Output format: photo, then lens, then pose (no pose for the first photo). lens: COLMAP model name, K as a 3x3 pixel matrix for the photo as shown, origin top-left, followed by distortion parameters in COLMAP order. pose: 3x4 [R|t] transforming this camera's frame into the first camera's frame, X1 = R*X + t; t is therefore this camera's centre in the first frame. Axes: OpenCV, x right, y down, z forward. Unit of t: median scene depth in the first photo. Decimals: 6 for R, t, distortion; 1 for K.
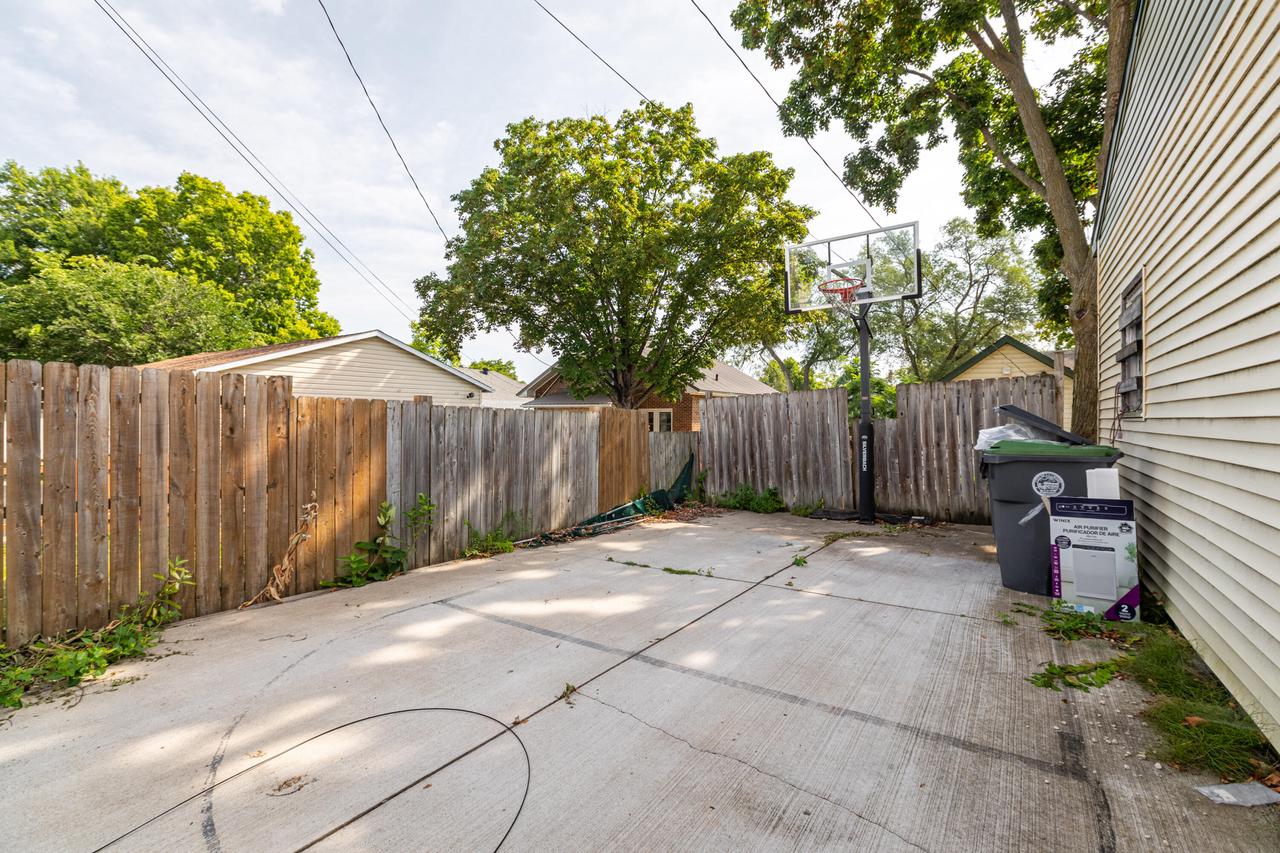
lens RADIAL K [[573.2, 0, 635.3], [0, 573.2, 421.8], [0, 0, 1]] dist [0.001154, 0.000280]
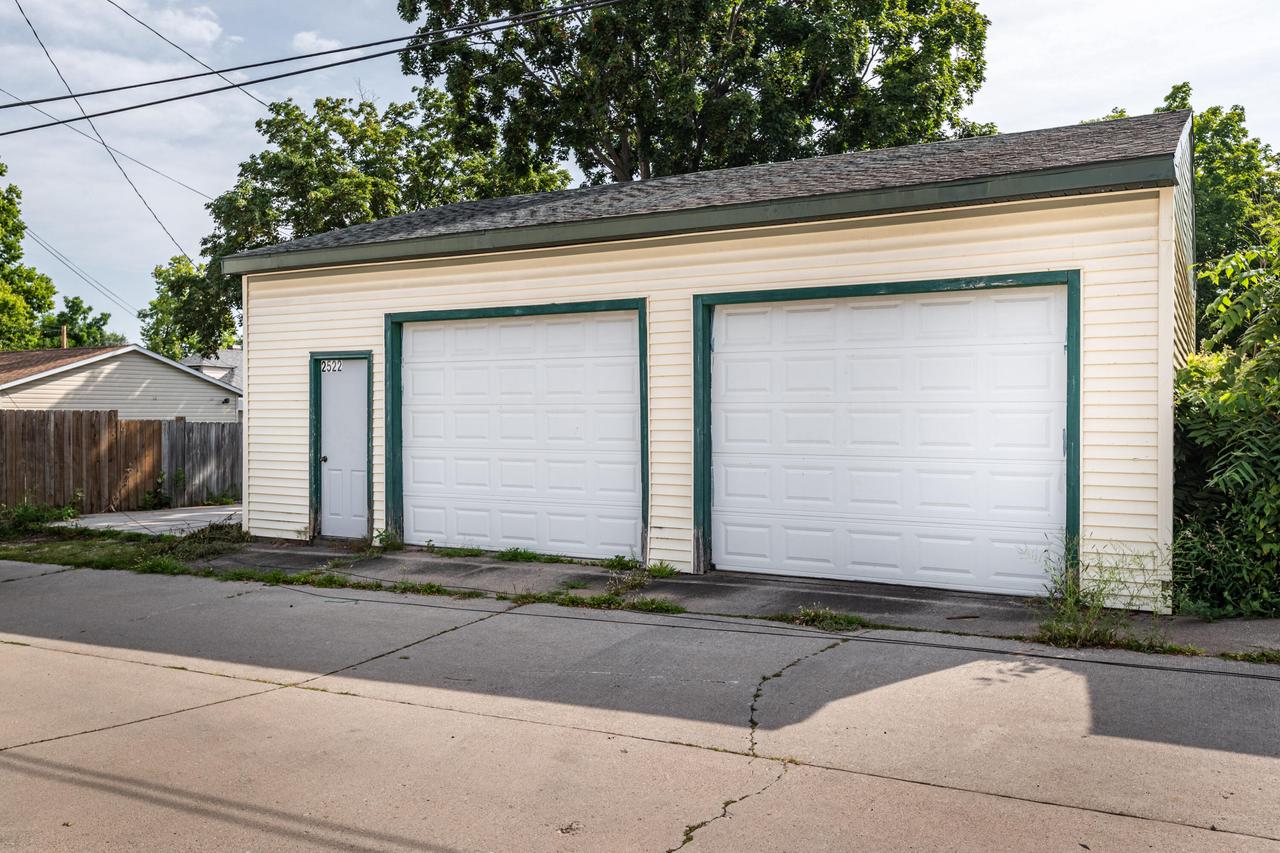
lens RADIAL K [[1001.4, 0, 644.9], [0, 1001.4, 427.6], [0, 0, 1]] dist [-0.008892, -0.020712]
pose [[0.996347, -0.004762, 0.085261, 0.810386], [0.004065, 0.999957, 0.008343, -0.028473], [-0.085297, -0.007966, 0.996324, -2.231708]]
